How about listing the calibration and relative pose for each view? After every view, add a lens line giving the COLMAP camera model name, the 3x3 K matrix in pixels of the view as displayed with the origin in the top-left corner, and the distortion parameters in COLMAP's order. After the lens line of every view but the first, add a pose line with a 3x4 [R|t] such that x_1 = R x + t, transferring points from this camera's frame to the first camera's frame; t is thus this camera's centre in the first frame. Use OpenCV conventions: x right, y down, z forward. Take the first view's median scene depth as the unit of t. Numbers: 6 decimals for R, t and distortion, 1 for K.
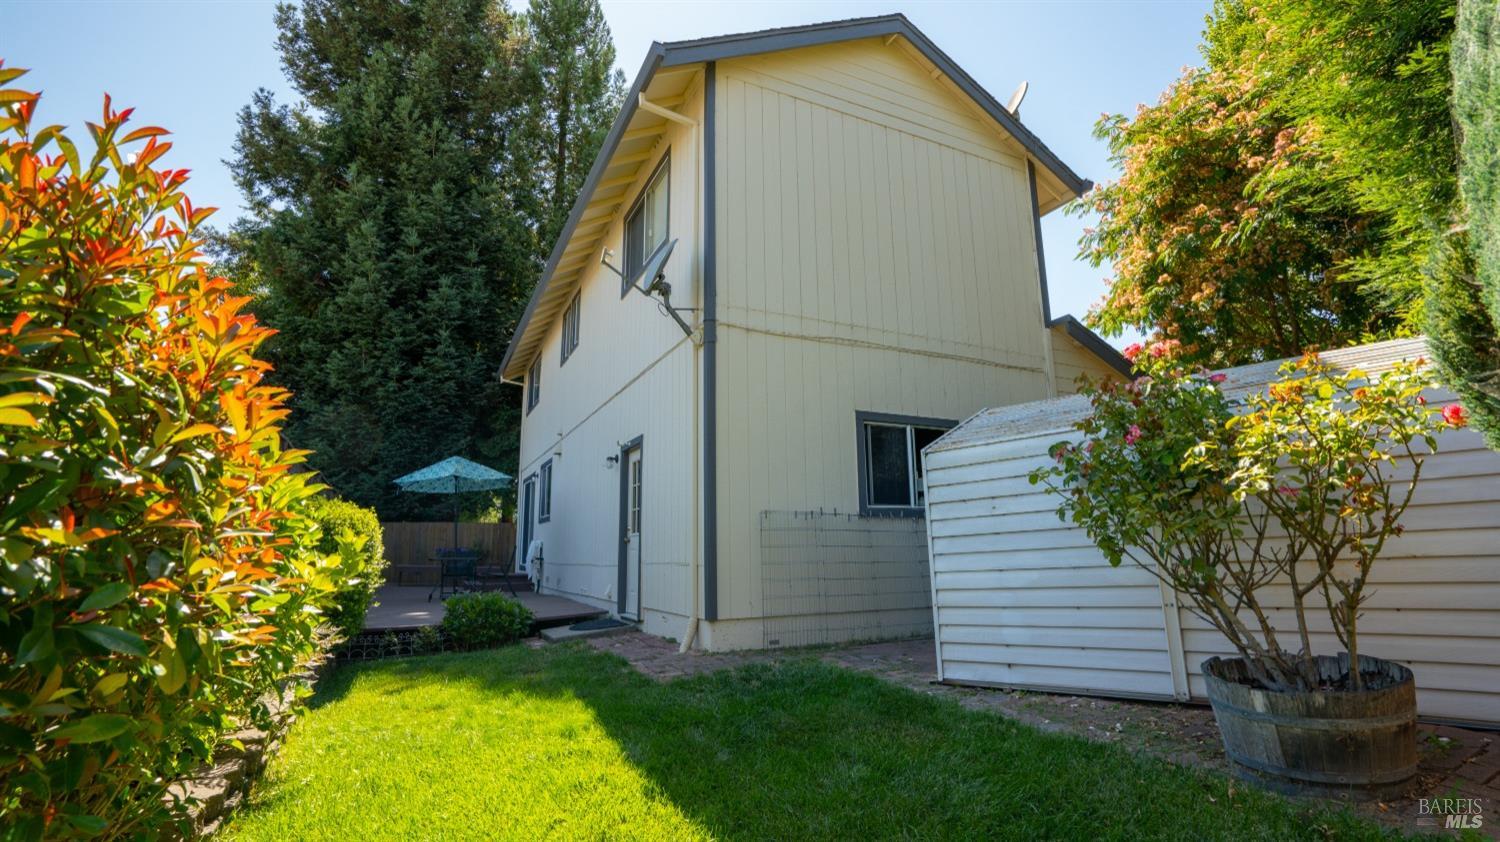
lens RADIAL K [[715.8, 0, 745.9], [0, 715.8, 420.9], [0, 0, 1]] dist [-0.030410, 0.011234]
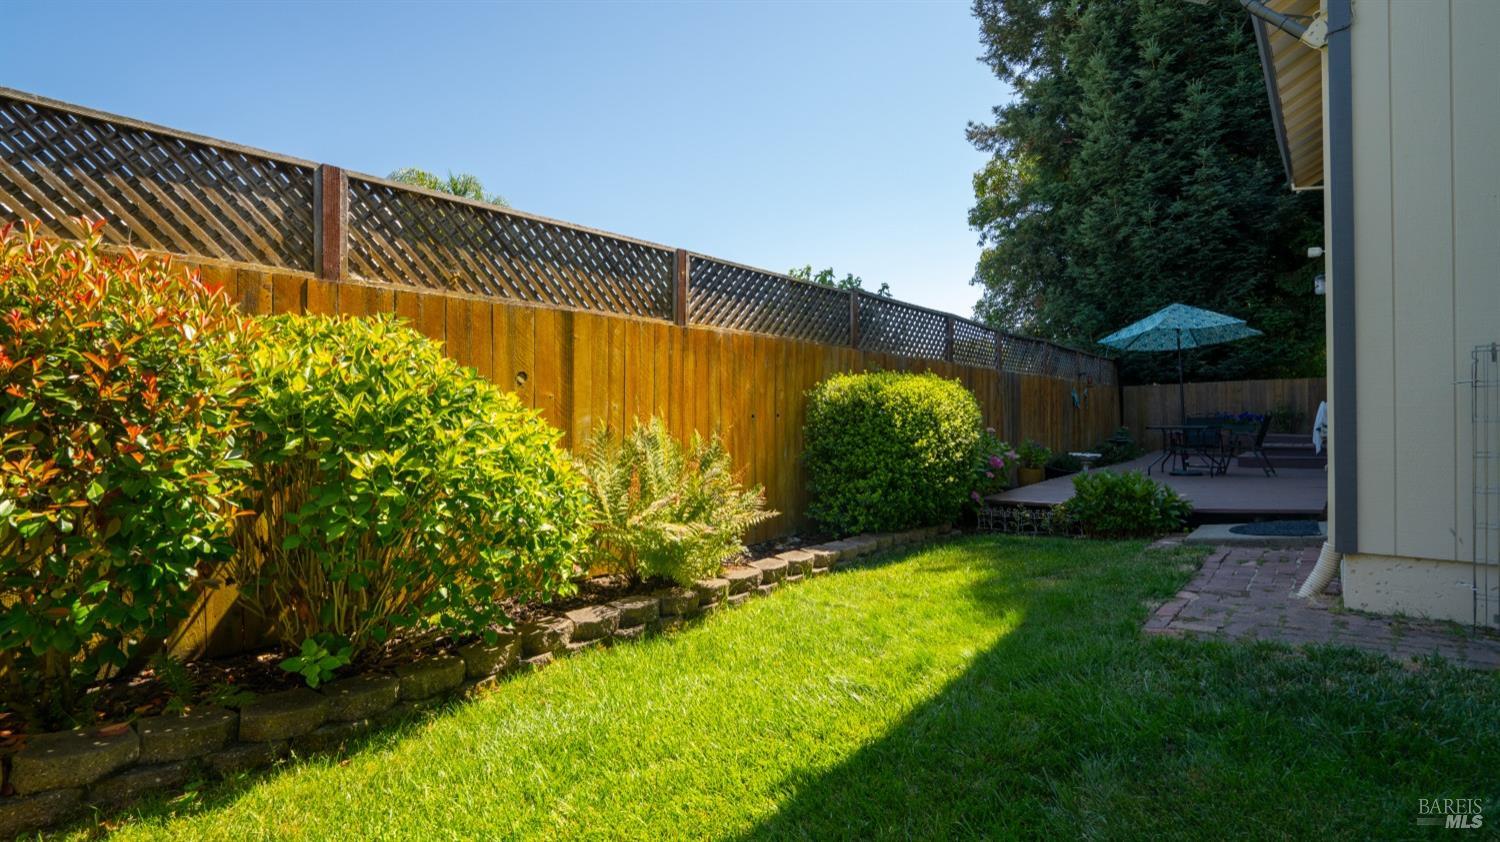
lens RADIAL K [[715.8, 0, 754.2], [0, 715.8, 422.1], [0, 0, 1]] dist [-0.030410, 0.011234]
pose [[0.415186, 0.006381, -0.909714, 0.101221], [0.171728, 0.981448, 0.085259, 0.023428], [0.893381, -0.191622, 0.406387, 0.159159]]
